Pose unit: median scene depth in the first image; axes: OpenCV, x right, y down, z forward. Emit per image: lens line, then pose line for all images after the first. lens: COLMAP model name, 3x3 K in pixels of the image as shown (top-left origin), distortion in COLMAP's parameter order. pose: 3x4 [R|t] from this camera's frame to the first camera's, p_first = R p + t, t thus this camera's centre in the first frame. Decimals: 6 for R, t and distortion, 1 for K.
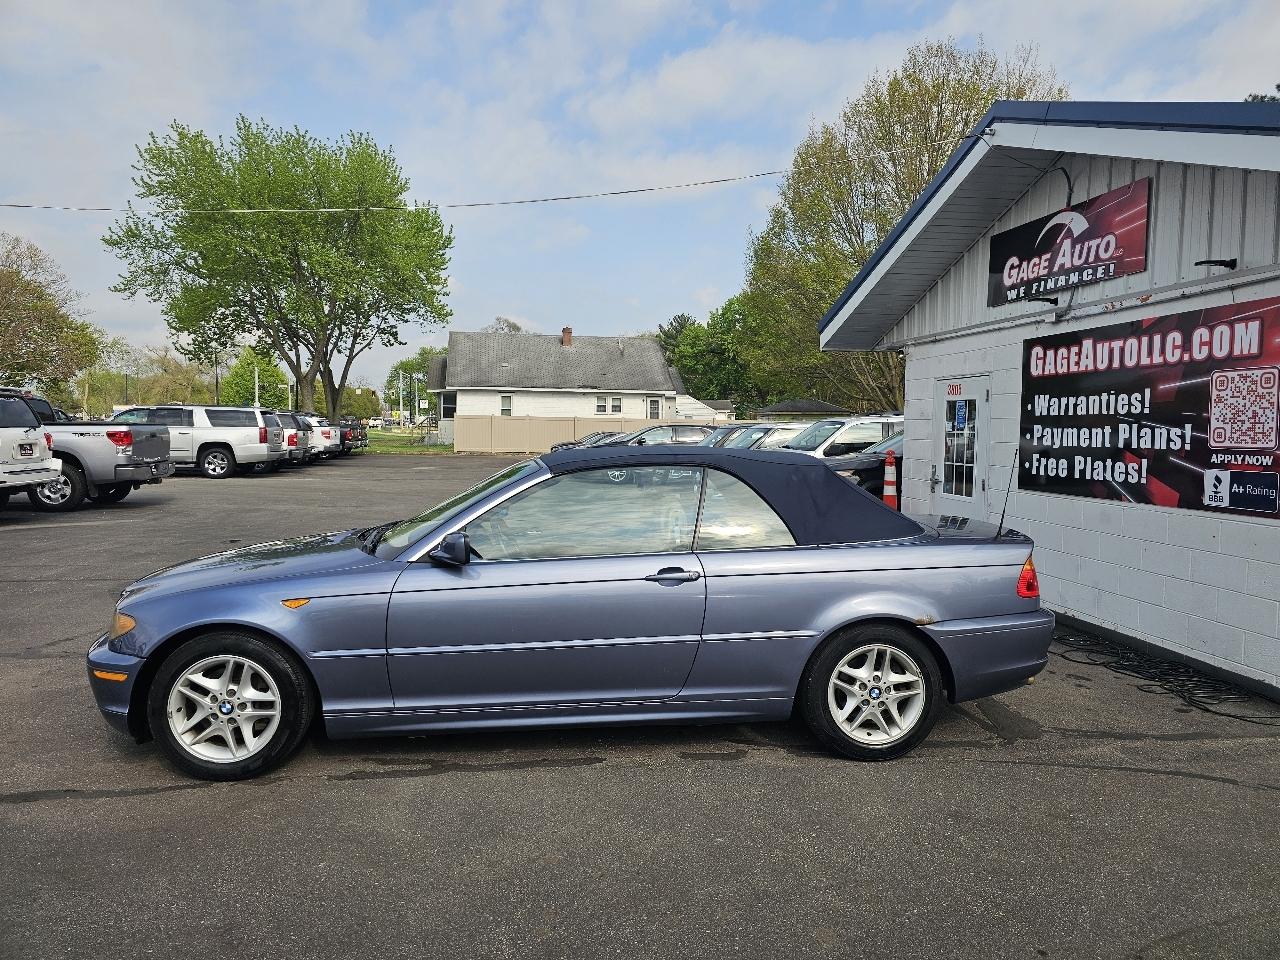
lens RADIAL K [[854.7, 0, 640.5], [0, 854.7, 476.0], [0, 0, 1]] dist [0.057440, -0.051451]
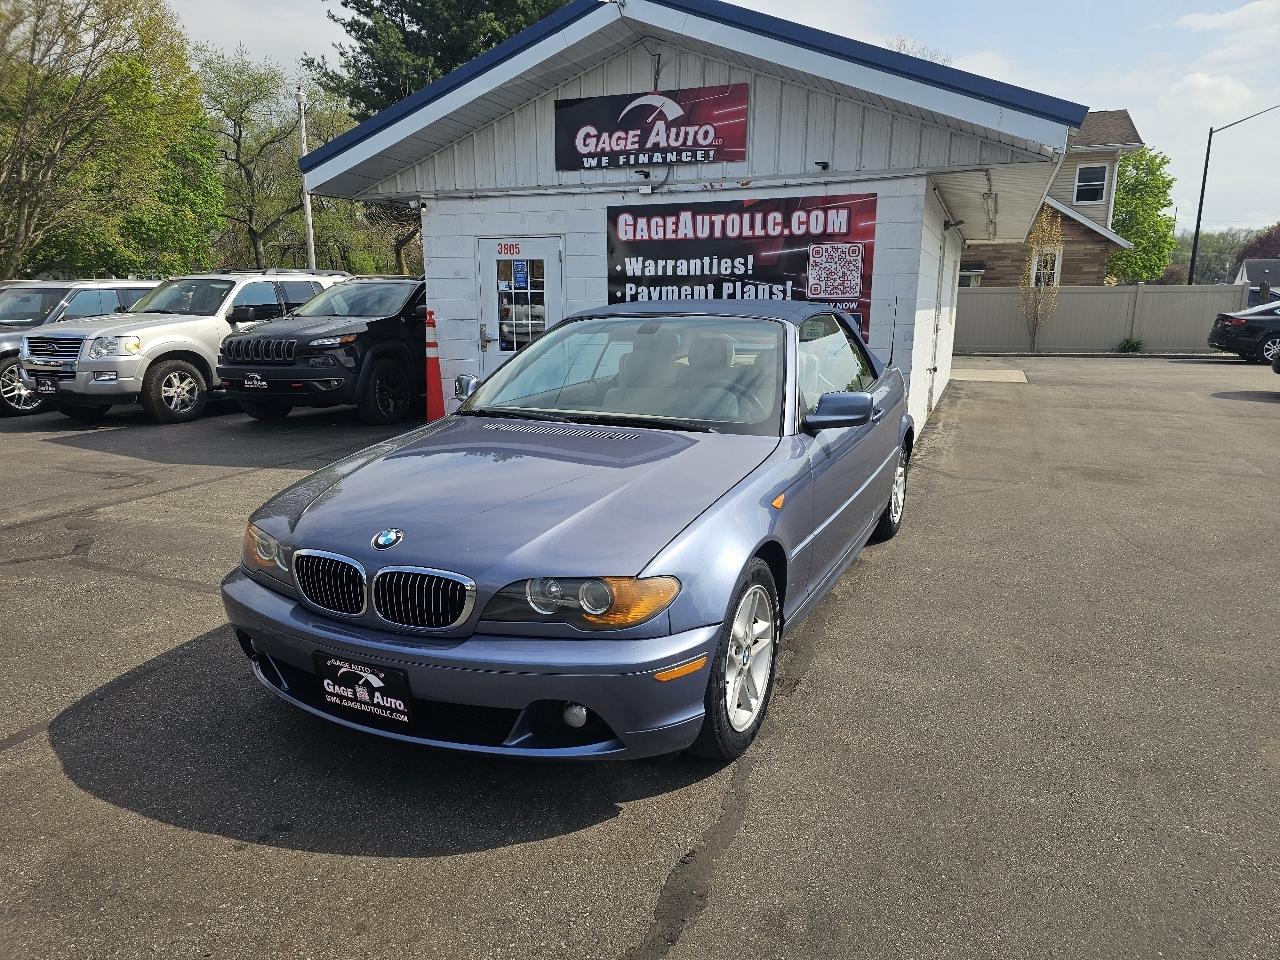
lens RADIAL K [[854.7, 0, 641.4], [0, 854.7, 499.9], [0, 0, 1]] dist [0.057440, -0.051451]
pose [[0.513939, -0.204069, 0.833200, -0.605108], [0.053038, 0.976993, 0.206572, -0.011941], [-0.856186, -0.061974, 0.512938, 0.383061]]
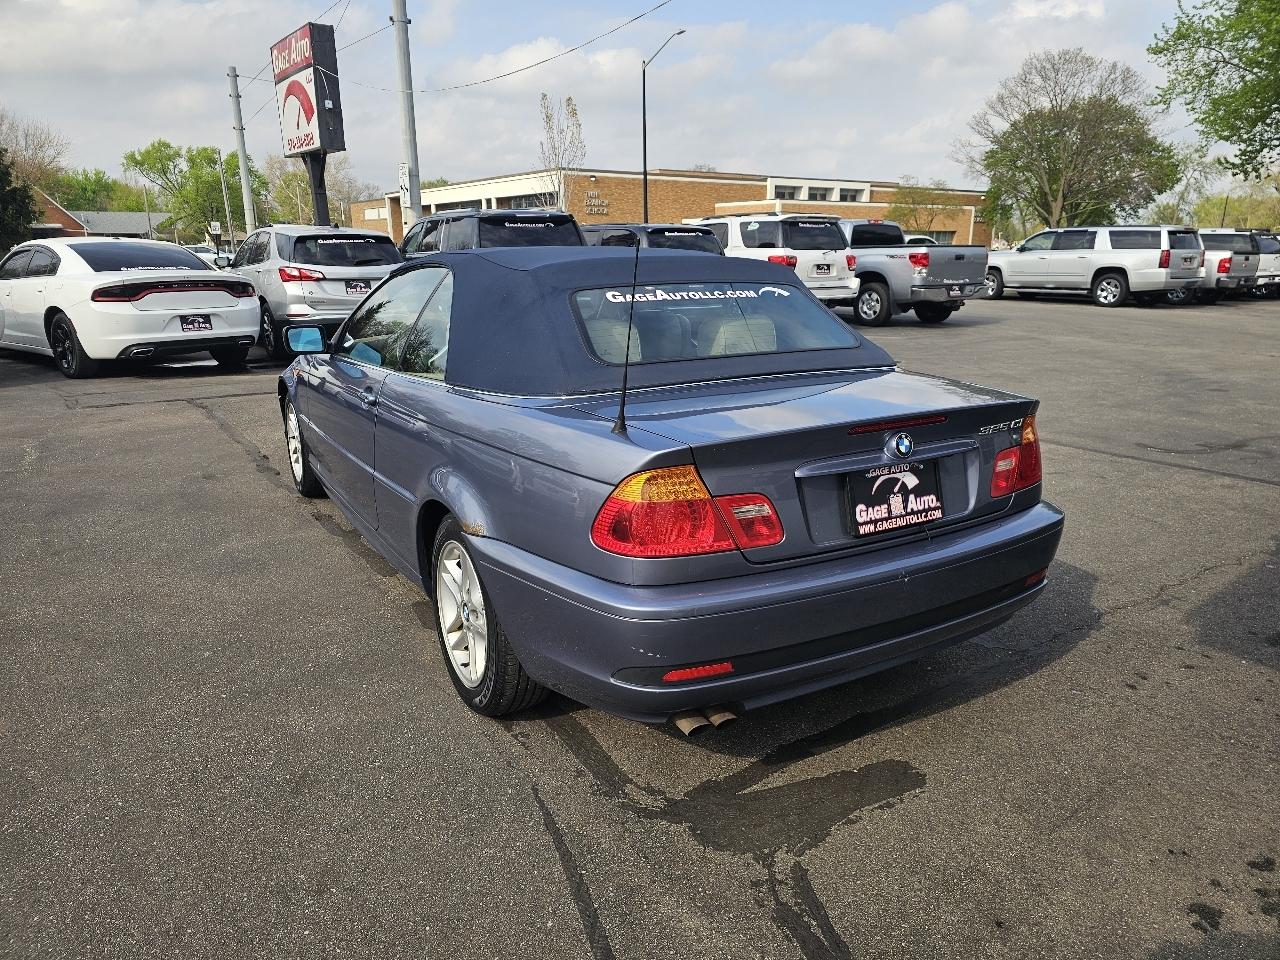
lens RADIAL K [[854.7, 0, 647.2], [0, 854.7, 479.9], [0, 0, 1]] dist [0.057440, -0.051451]
pose [[0.430282, 0.223956, -0.874472, 0.530065], [-0.049016, 0.973103, 0.225097, -0.005499], [0.901363, -0.053992, 0.429685, 0.493549]]
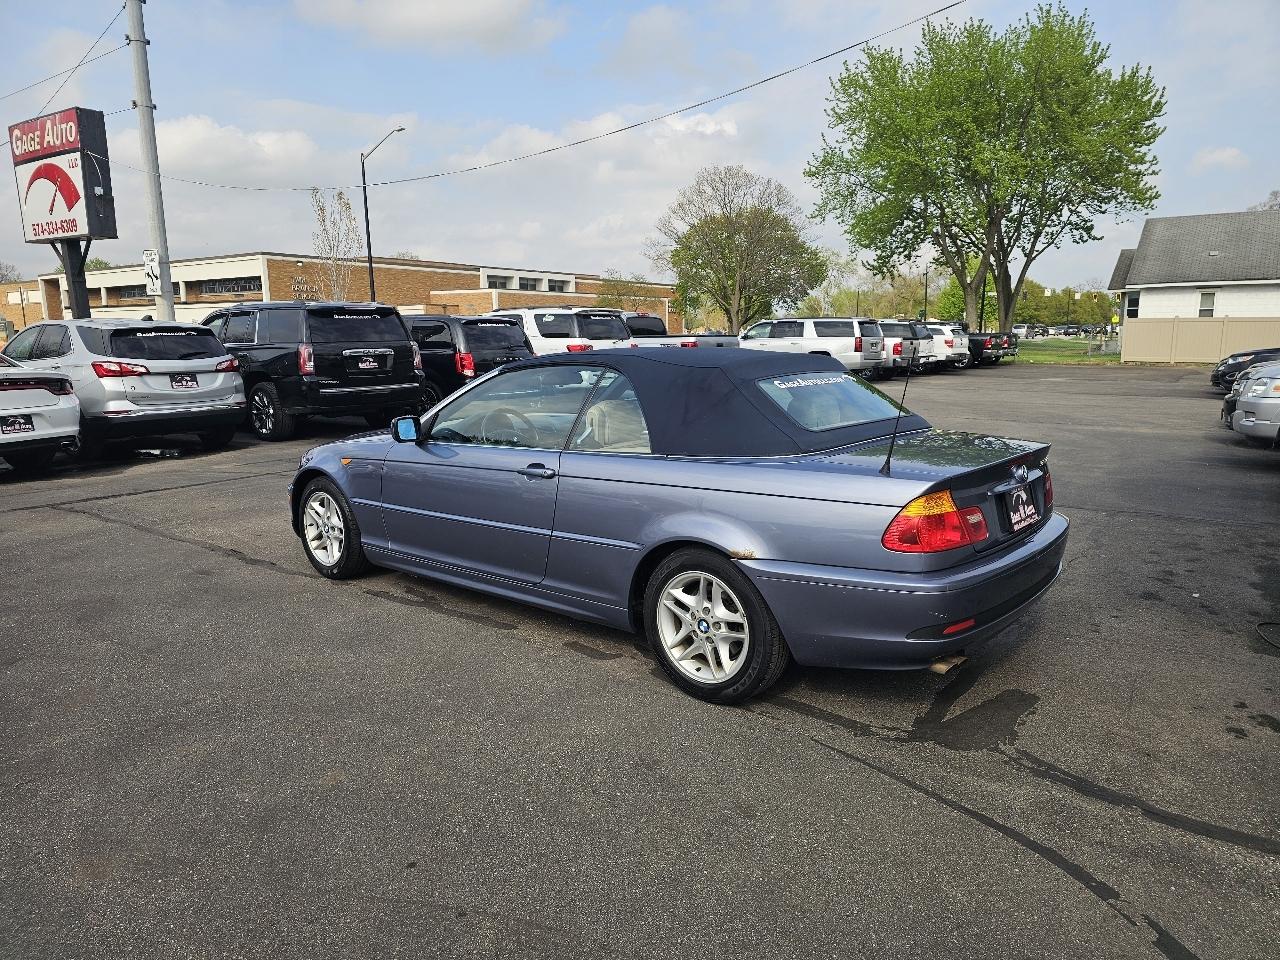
lens RADIAL K [[854.7, 0, 637.2], [0, 854.7, 483.4], [0, 0, 1]] dist [0.057440, -0.051451]
pose [[0.697557, 0.109009, -0.708189, 0.487484], [-0.029532, 0.991894, 0.123589, -0.000229], [0.715920, -0.065296, 0.695122, 0.204056]]
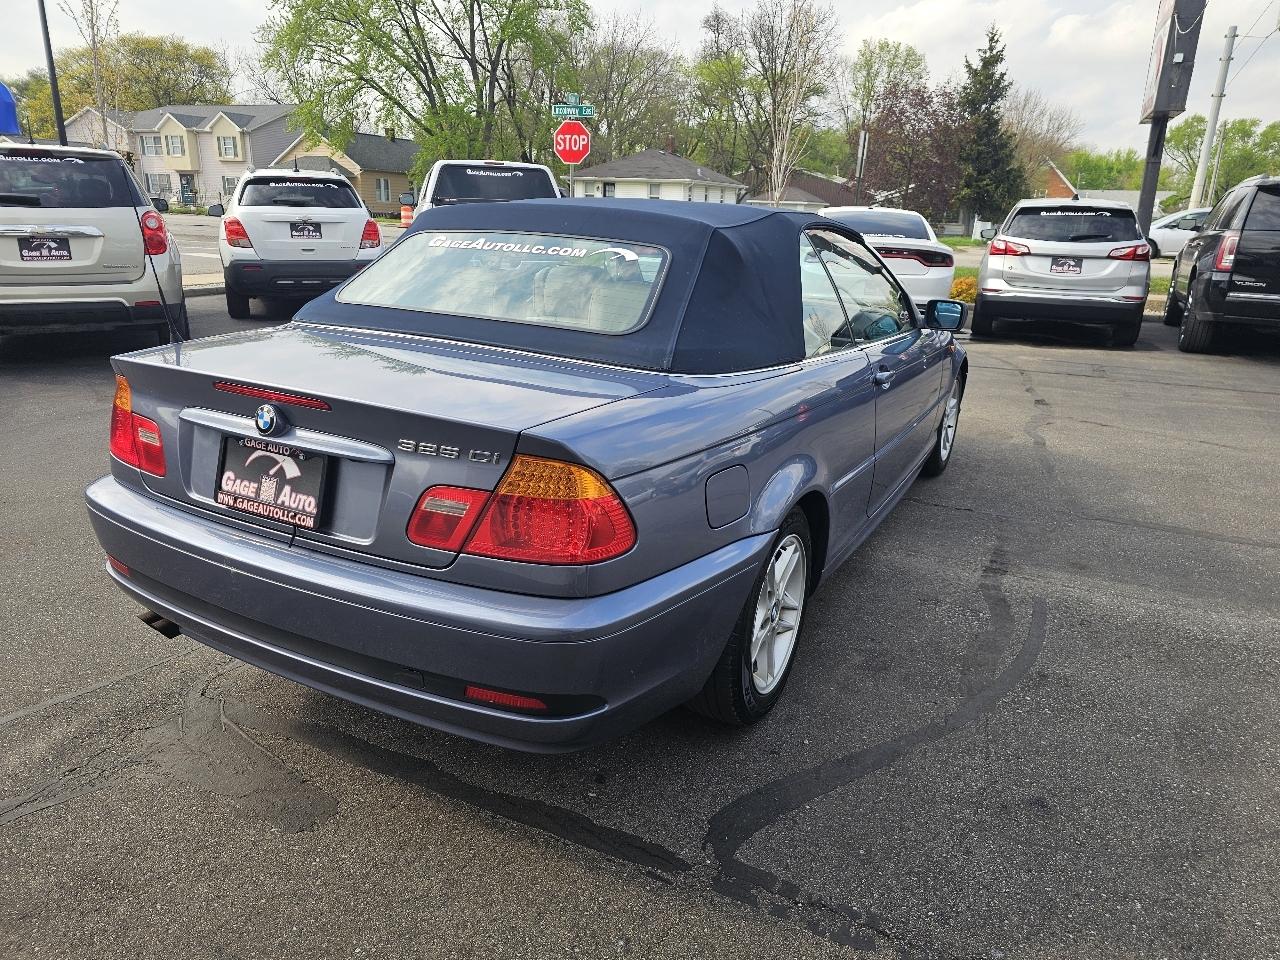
lens RADIAL K [[854.7, 0, 646.7], [0, 854.7, 481.2], [0, 0, 1]] dist [0.057440, -0.051451]
pose [[-0.548869, 0.222498, -0.805753, 0.443313], [-0.092057, 0.941972, 0.322822, -0.030413], [0.830824, 0.251362, -0.496536, 0.956275]]
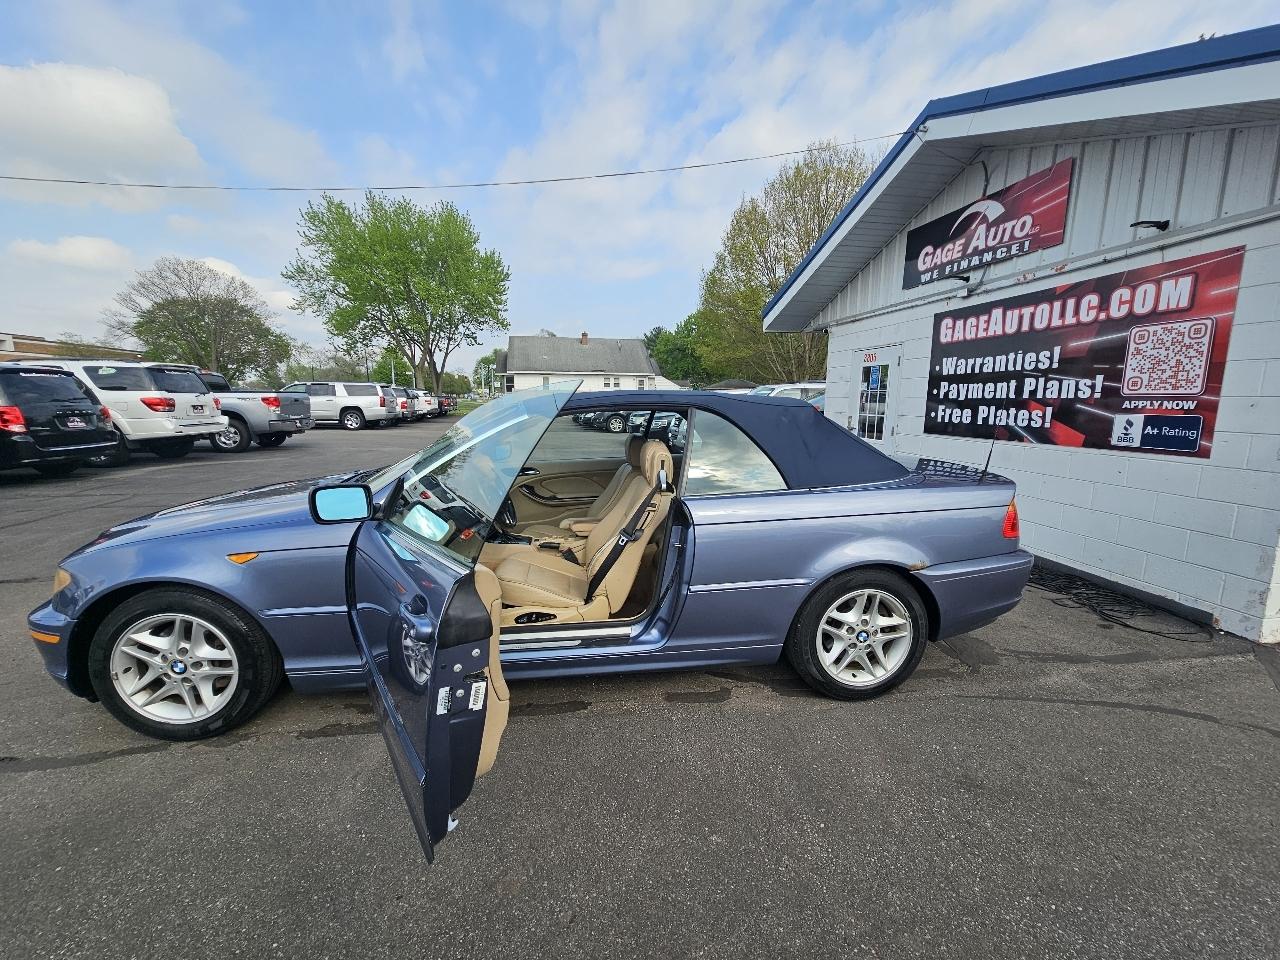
lens RADIAL K [[520.5, 0, 640.0], [0, 520.5, 482.2], [0, 0, 1]] dist [-0.000237, -0.000235]
pose [[0.999899, -0.004571, 0.013440, 0.005444], [0.003183, 0.994825, 0.101557, 0.008040], [-0.013835, -0.101504, 0.994739, 0.248788]]
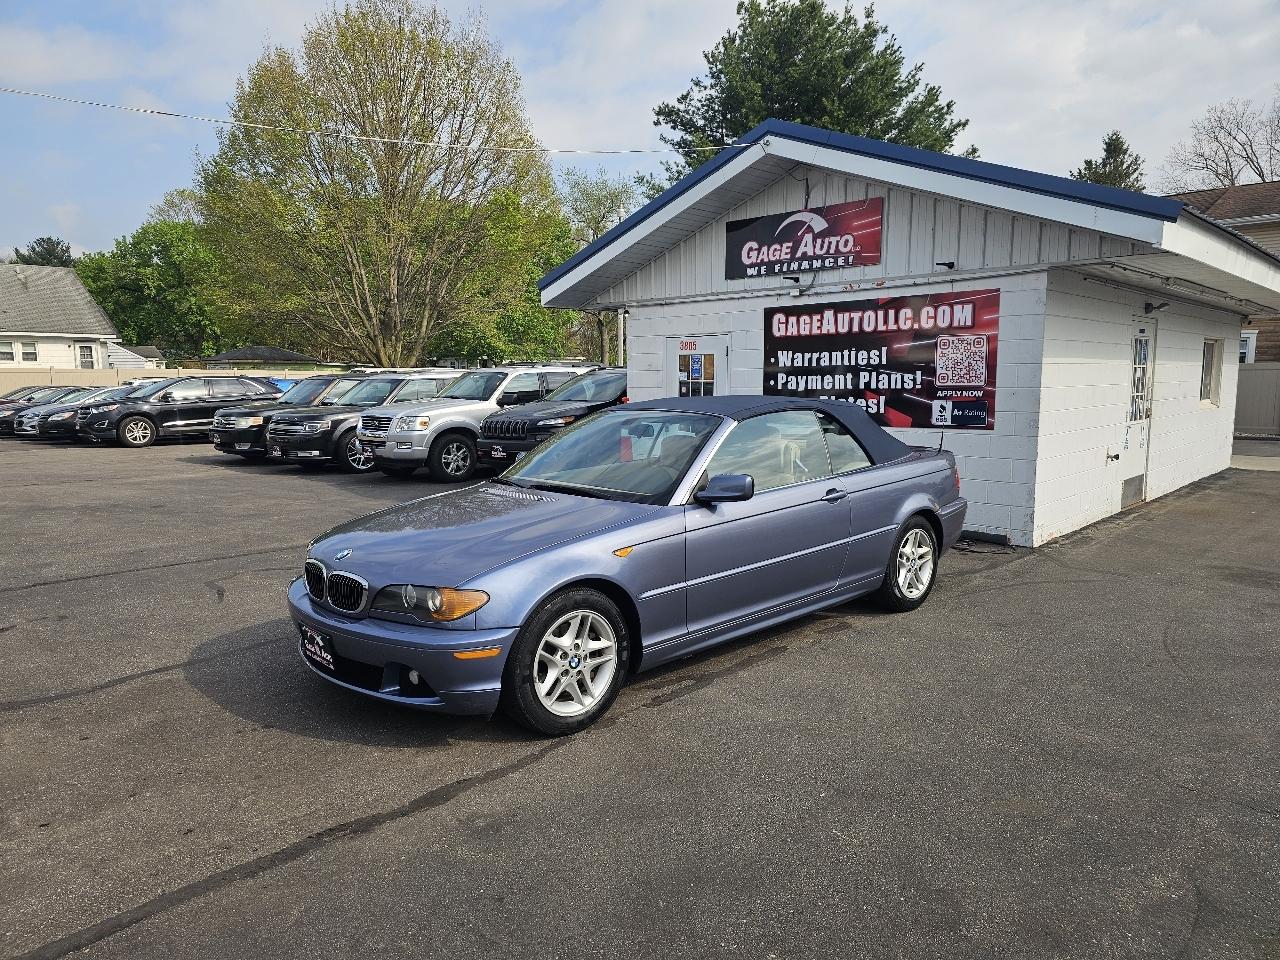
lens RADIAL K [[854.7, 0, 636.2], [0, 854.7, 485.3], [0, 0, 1]] dist [0.057440, -0.051451]
pose [[0.796701, -0.092209, 0.597298, -0.548608], [0.050125, 0.994969, 0.086741, -0.014325], [-0.602292, -0.039167, 0.797315, 0.082244]]
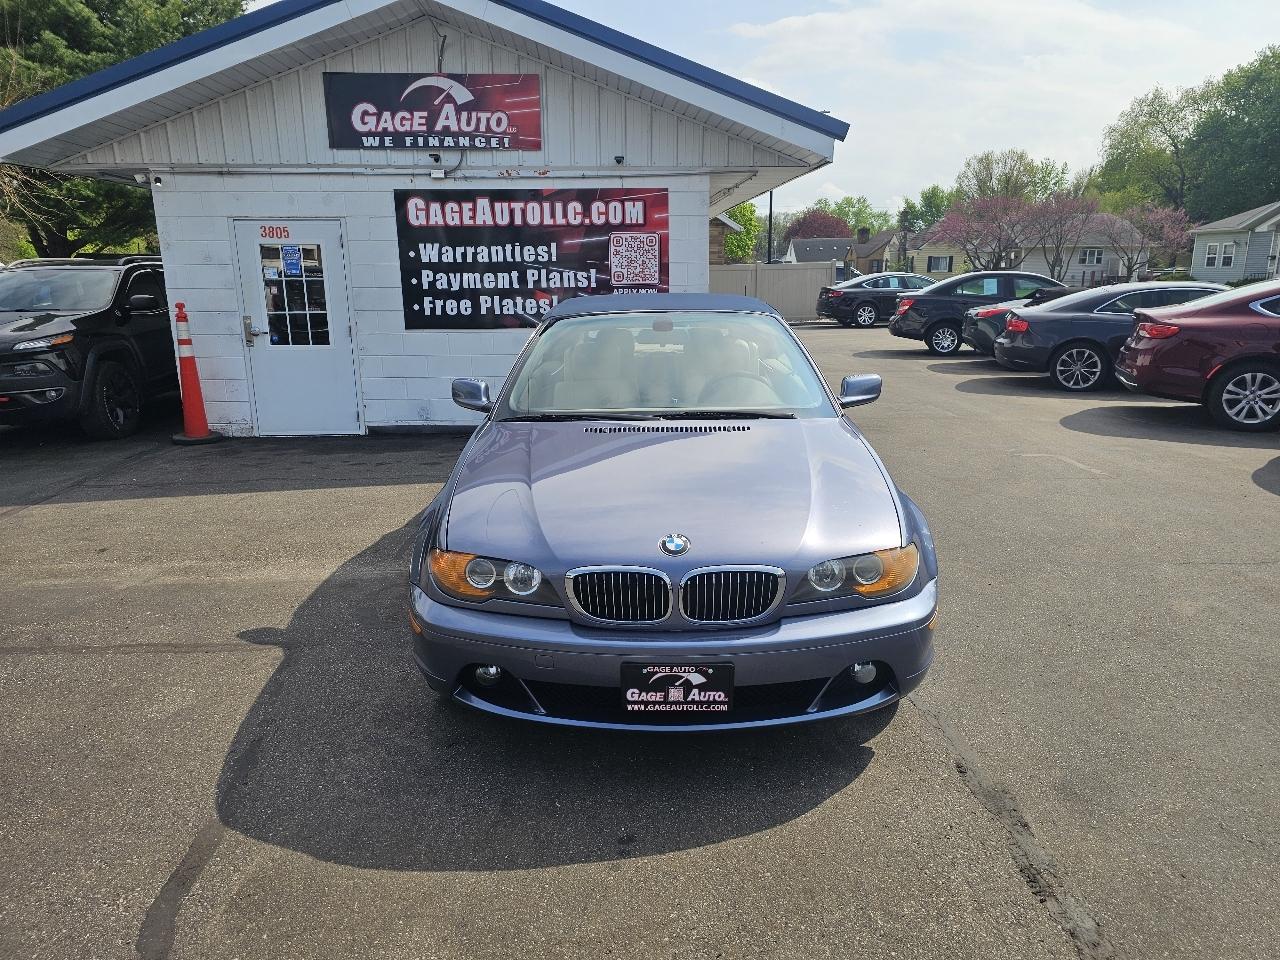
lens RADIAL K [[854.7, 0, 641.0], [0, 854.7, 491.5], [0, 0, 1]] dist [0.057440, -0.051451]
pose [[0.102253, -0.256624, 0.961087, -0.719504], [0.068535, 0.965673, 0.250556, -0.044856], [-0.992395, 0.040248, 0.116331, 0.628273]]
